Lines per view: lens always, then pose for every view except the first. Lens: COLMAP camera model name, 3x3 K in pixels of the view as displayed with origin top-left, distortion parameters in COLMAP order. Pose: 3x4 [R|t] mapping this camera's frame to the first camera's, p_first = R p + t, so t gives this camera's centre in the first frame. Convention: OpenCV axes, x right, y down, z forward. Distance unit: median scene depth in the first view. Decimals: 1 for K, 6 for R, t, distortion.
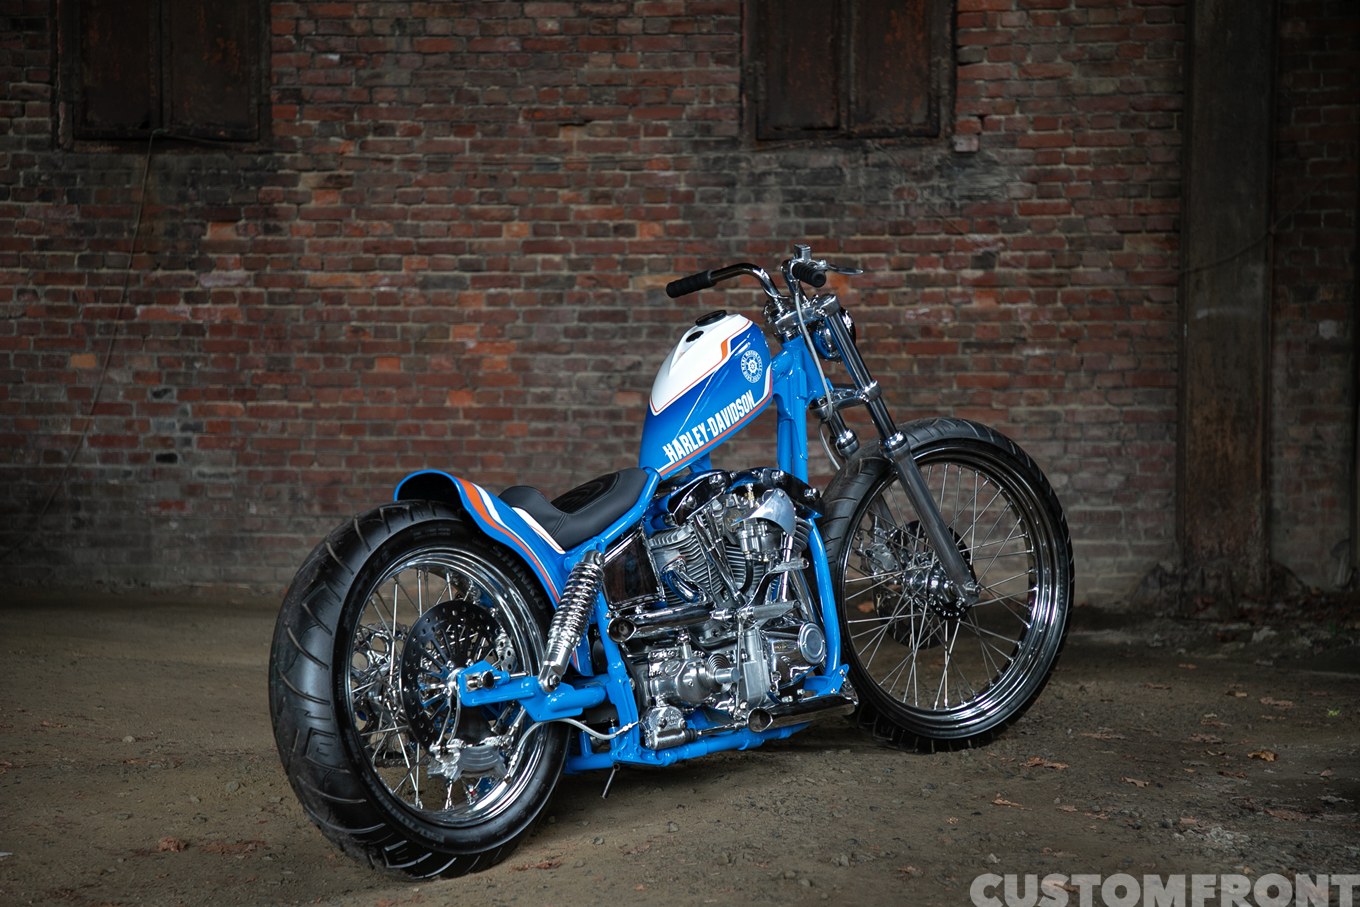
lens RADIAL K [[2466.2, 0, 680.0], [0, 2466.2, 453.5], [0, 0, 1]] dist [0.310120, -0.032537]
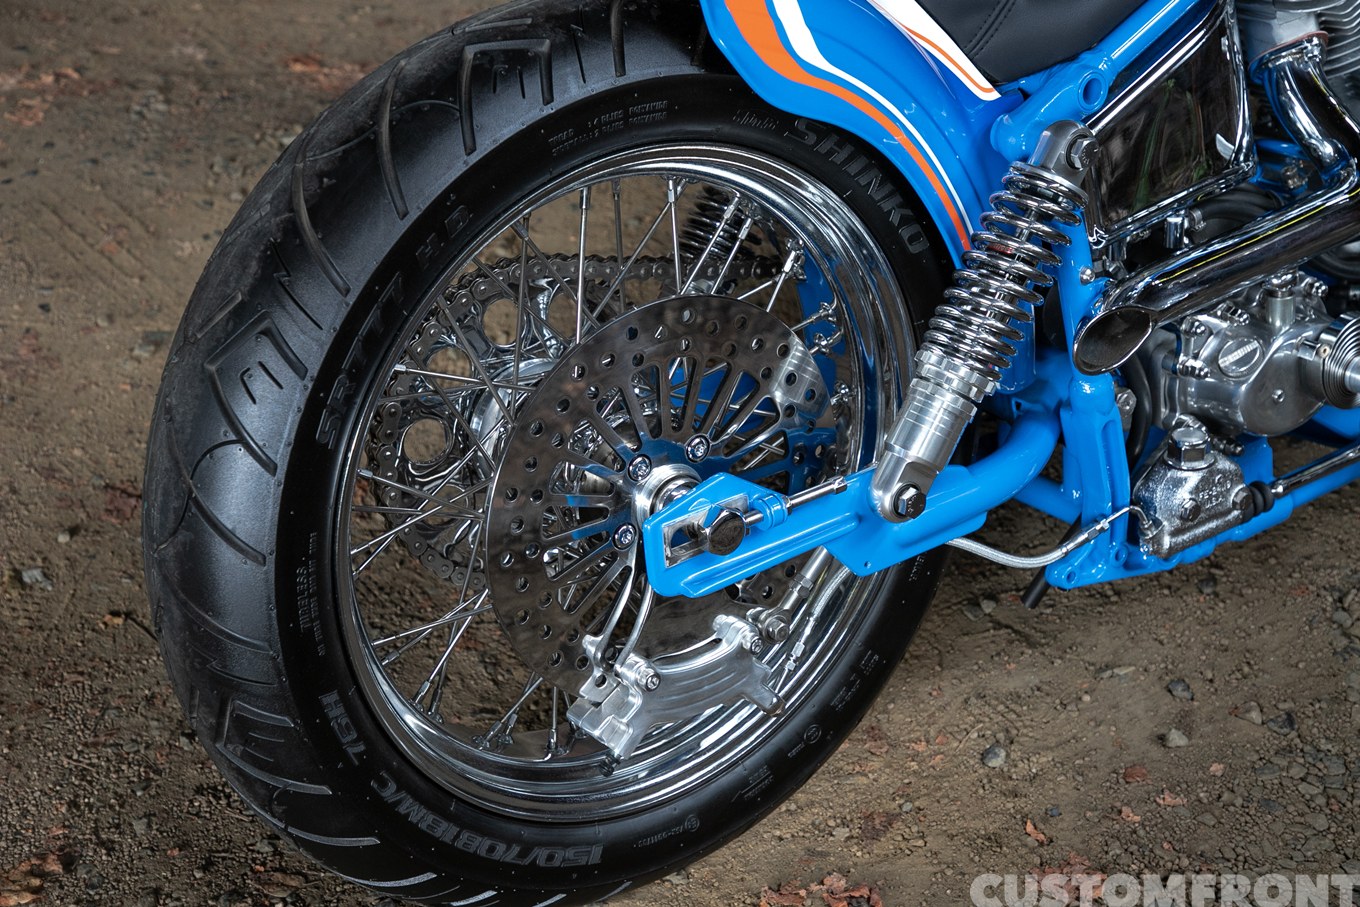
lens RADIAL K [[2113.5, 0, 680.0], [0, 2113.5, 453.5], [0, 0, 1]] dist [0.181788, -0.009438]
pose [[0.966761, 0.155550, -0.202924, -0.018231], [-0.033019, 0.862962, 0.504189, -0.078831], [0.253542, -0.480730, 0.839414, 0.676352]]
